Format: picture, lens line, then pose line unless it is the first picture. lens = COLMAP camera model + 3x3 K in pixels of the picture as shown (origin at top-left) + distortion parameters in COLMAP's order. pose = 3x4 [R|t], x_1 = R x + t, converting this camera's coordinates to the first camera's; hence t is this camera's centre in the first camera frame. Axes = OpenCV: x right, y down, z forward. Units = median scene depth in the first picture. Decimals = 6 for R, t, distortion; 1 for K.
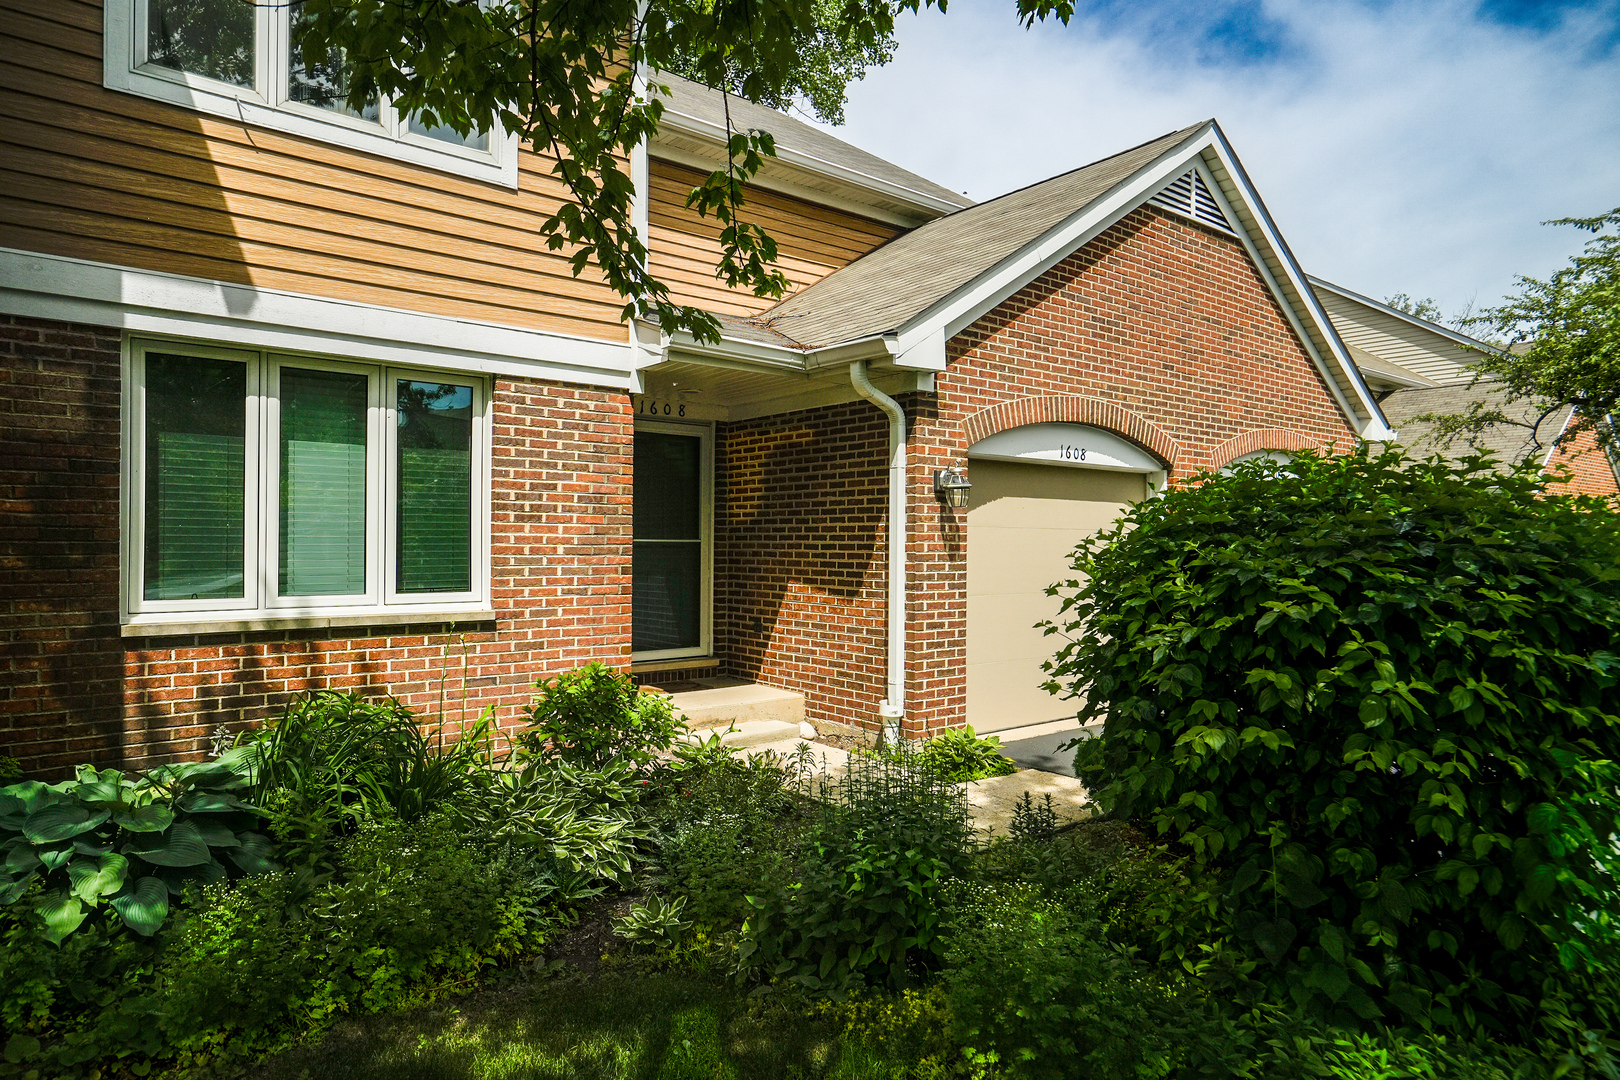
lens RADIAL K [[959.9, 0, 810.0], [0, 959.9, 540.0], [0, 0, 1]] dist [0.003533, 0.000032]
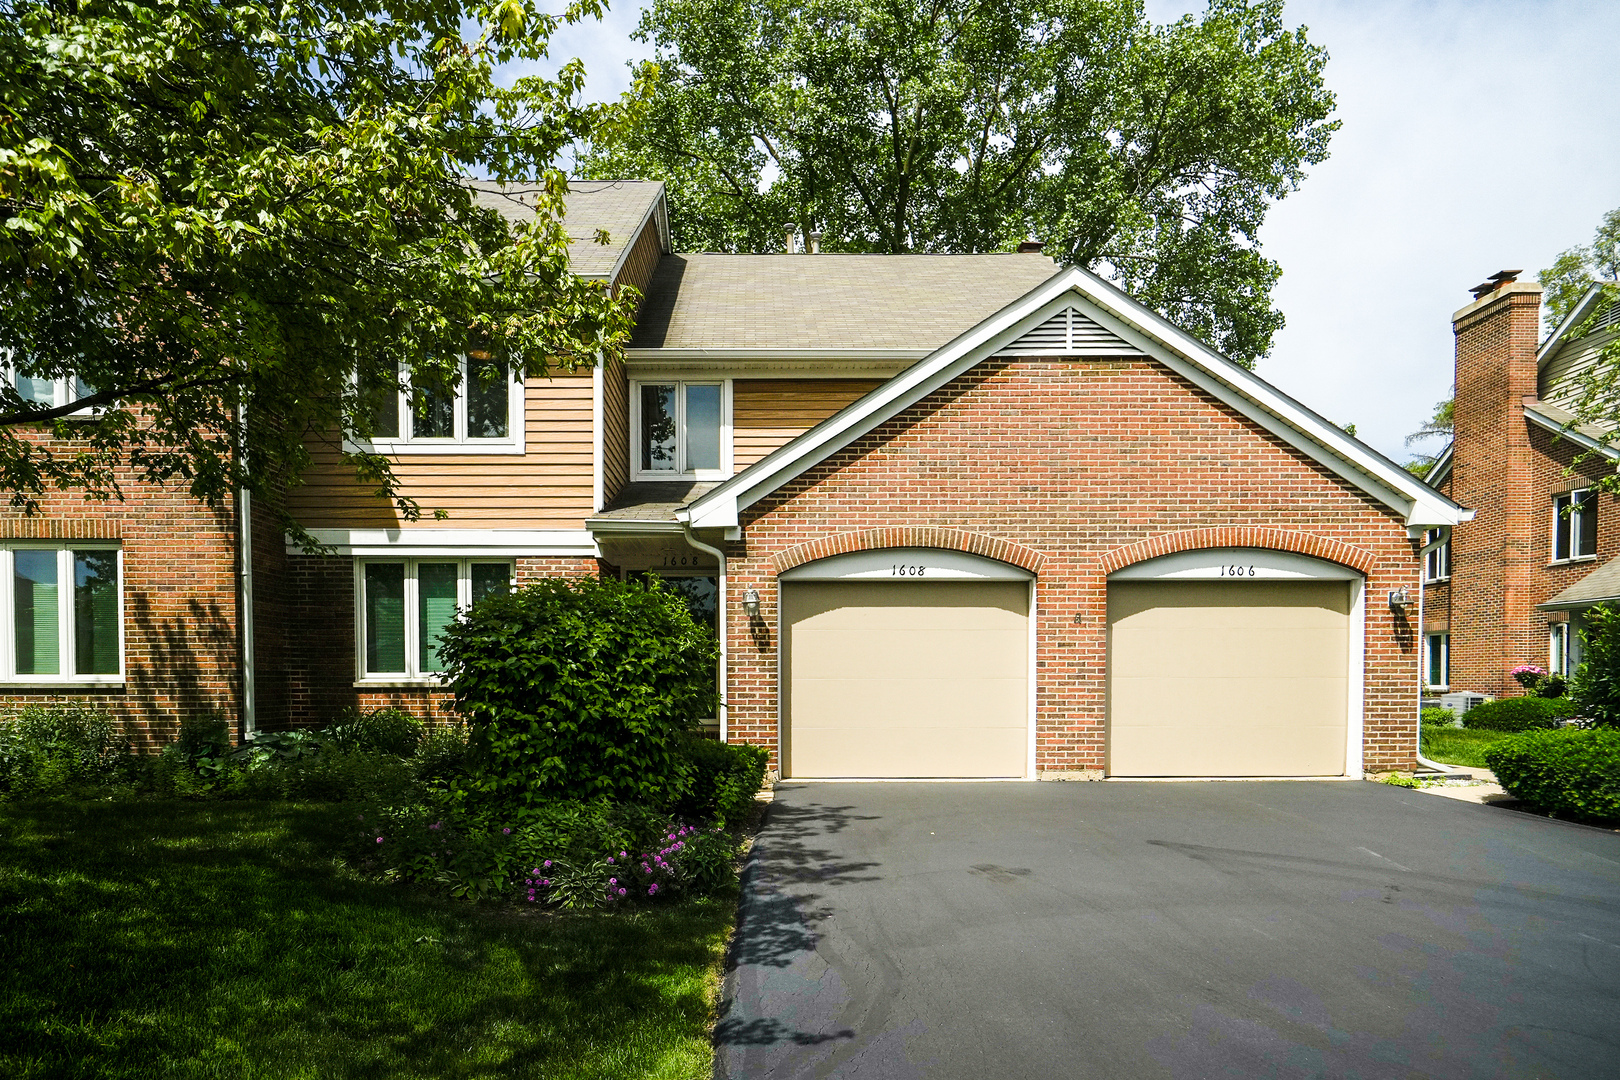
lens RADIAL K [[1013.5, 0, 808.5], [0, 1013.5, 707.2], [0, 0, 1]] dist [-0.004130, -0.000414]
pose [[0.792492, 0.010652, -0.609790, 1.273606], [0.009753, 0.999498, 0.030135, 0.065235], [0.609805, -0.029829, 0.791990, -0.214715]]
